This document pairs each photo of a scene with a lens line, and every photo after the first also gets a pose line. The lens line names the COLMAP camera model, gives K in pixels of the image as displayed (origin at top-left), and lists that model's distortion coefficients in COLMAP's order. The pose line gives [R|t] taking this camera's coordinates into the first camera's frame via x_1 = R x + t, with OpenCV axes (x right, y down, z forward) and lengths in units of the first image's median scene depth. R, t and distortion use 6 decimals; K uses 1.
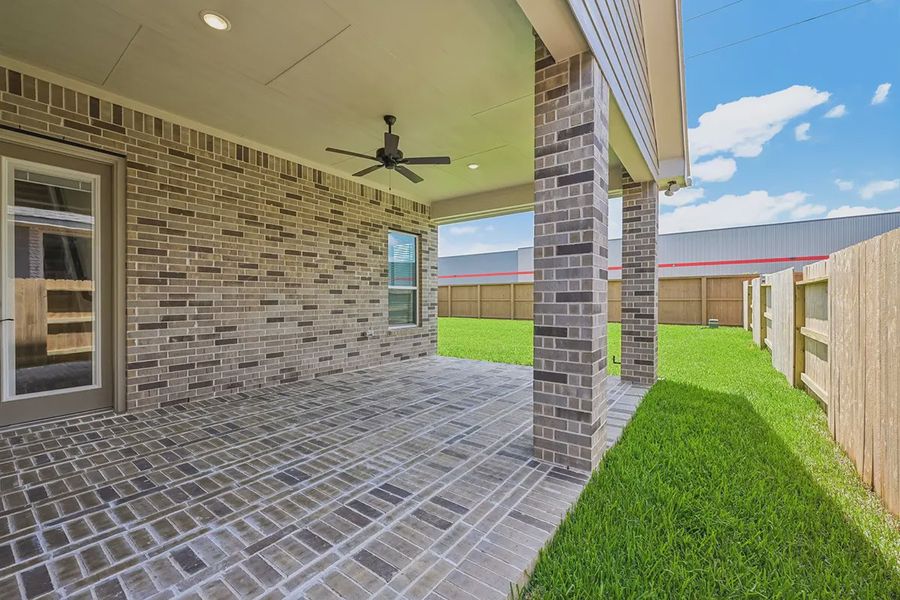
lens RADIAL K [[357.5, 0, 451.6], [0, 357.5, 300.7], [0, 0, 1]] dist [0.000356, -0.000013]
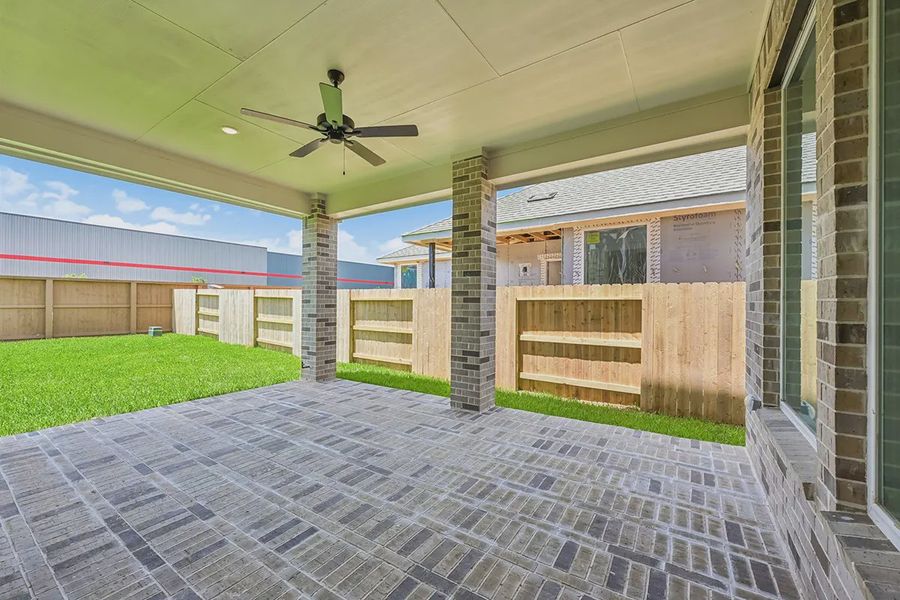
lens RADIAL K [[357.5, 0, 451.6], [0, 357.5, 300.7], [0, 0, 1]] dist [0.000356, -0.000013]
pose [[-0.043943, 0.009281, 0.998991, -1.365954], [-0.001190, 0.999956, -0.009342, -0.052410], [-0.999033, -0.001600, -0.043930, 1.175506]]
